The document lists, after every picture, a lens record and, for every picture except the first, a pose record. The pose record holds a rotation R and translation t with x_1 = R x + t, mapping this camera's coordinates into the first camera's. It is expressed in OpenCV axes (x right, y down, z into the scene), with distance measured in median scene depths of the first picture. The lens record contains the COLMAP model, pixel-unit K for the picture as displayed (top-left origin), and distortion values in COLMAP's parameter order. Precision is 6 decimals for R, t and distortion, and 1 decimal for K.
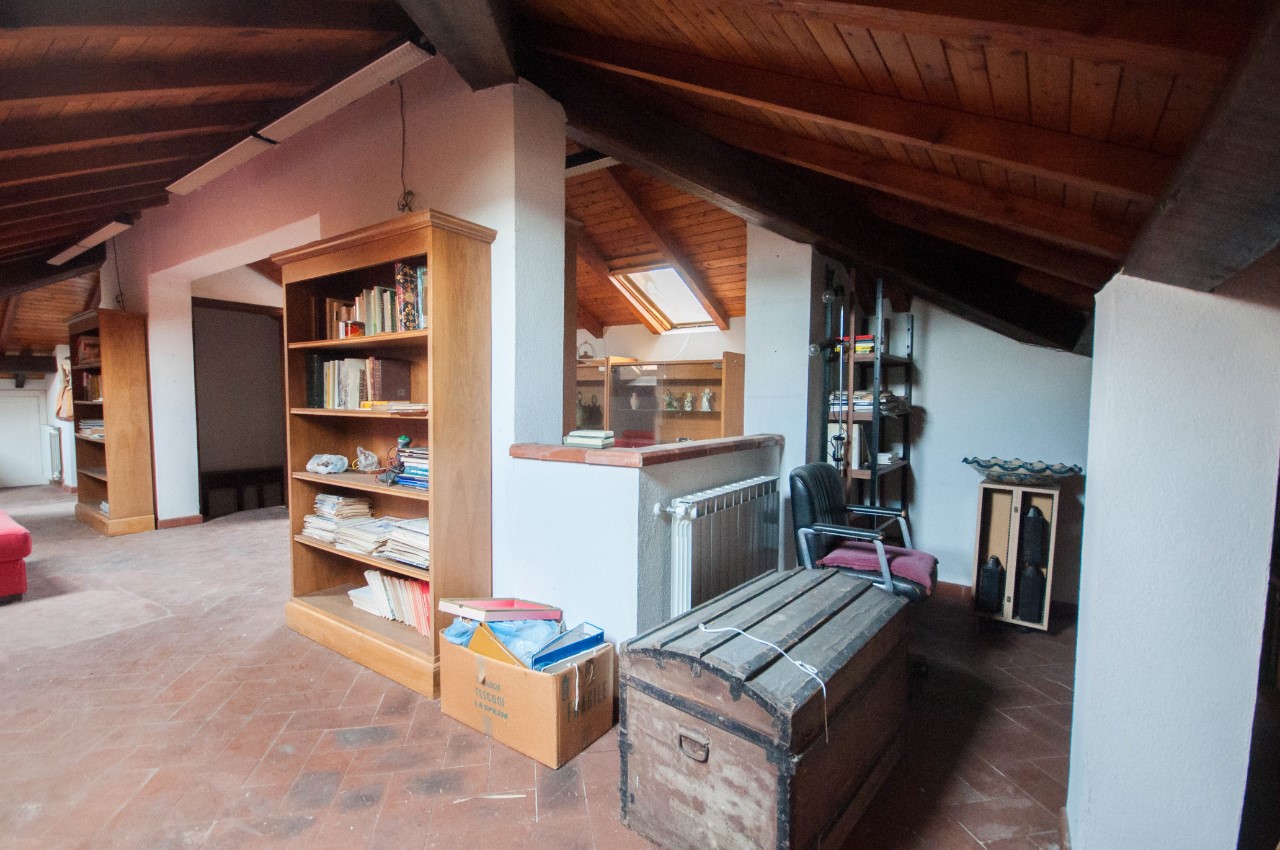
lens RADIAL K [[586.4, 0, 627.5], [0, 586.4, 439.5], [0, 0, 1]] dist [-0.002922, -0.000556]
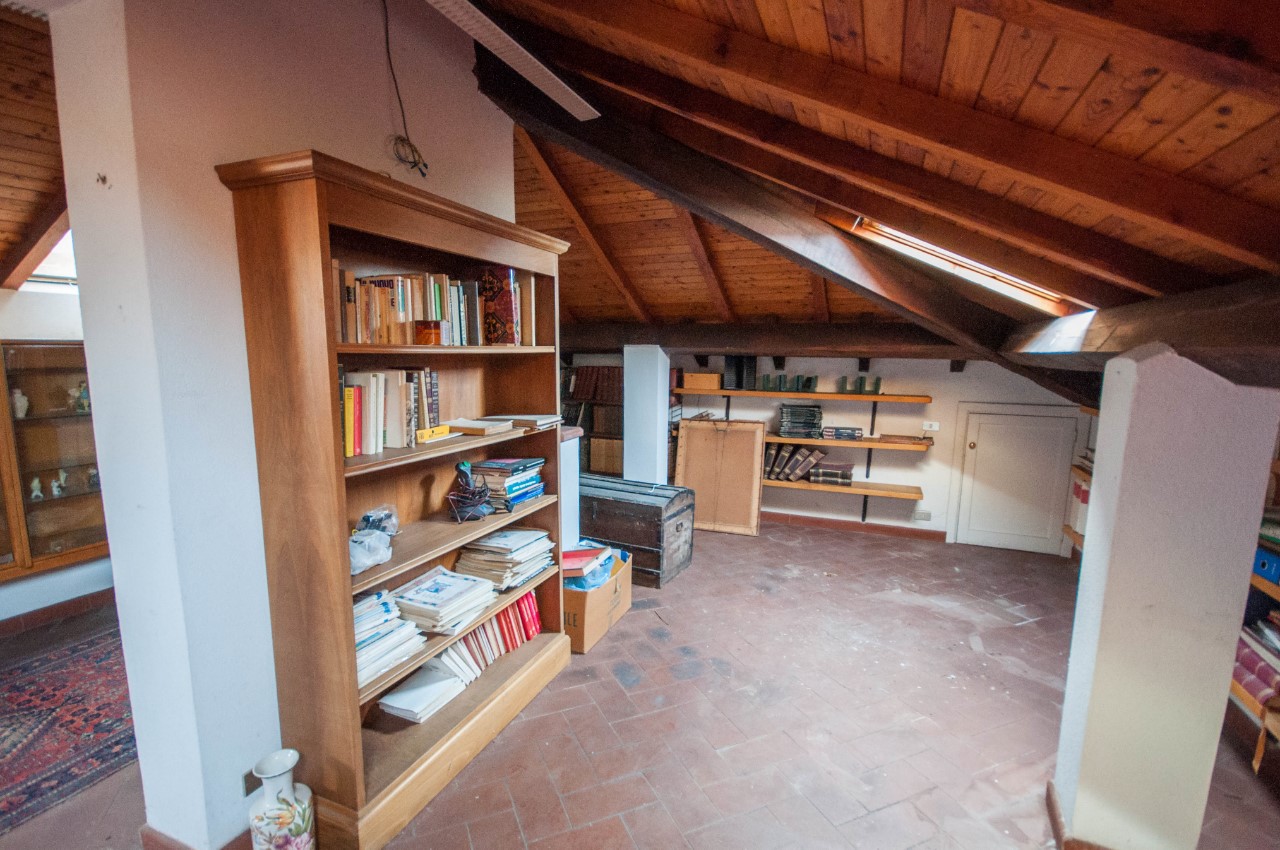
lens RADIAL K [[561.5, 0, 627.1], [0, 561.5, 435.6], [0, 0, 1]] dist [0.022180, -0.016338]
pose [[-0.206123, -0.137342, 0.968840, -1.035087], [0.084130, 0.983948, 0.157382, -0.128318], [-0.974903, 0.113949, -0.191260, 0.780416]]
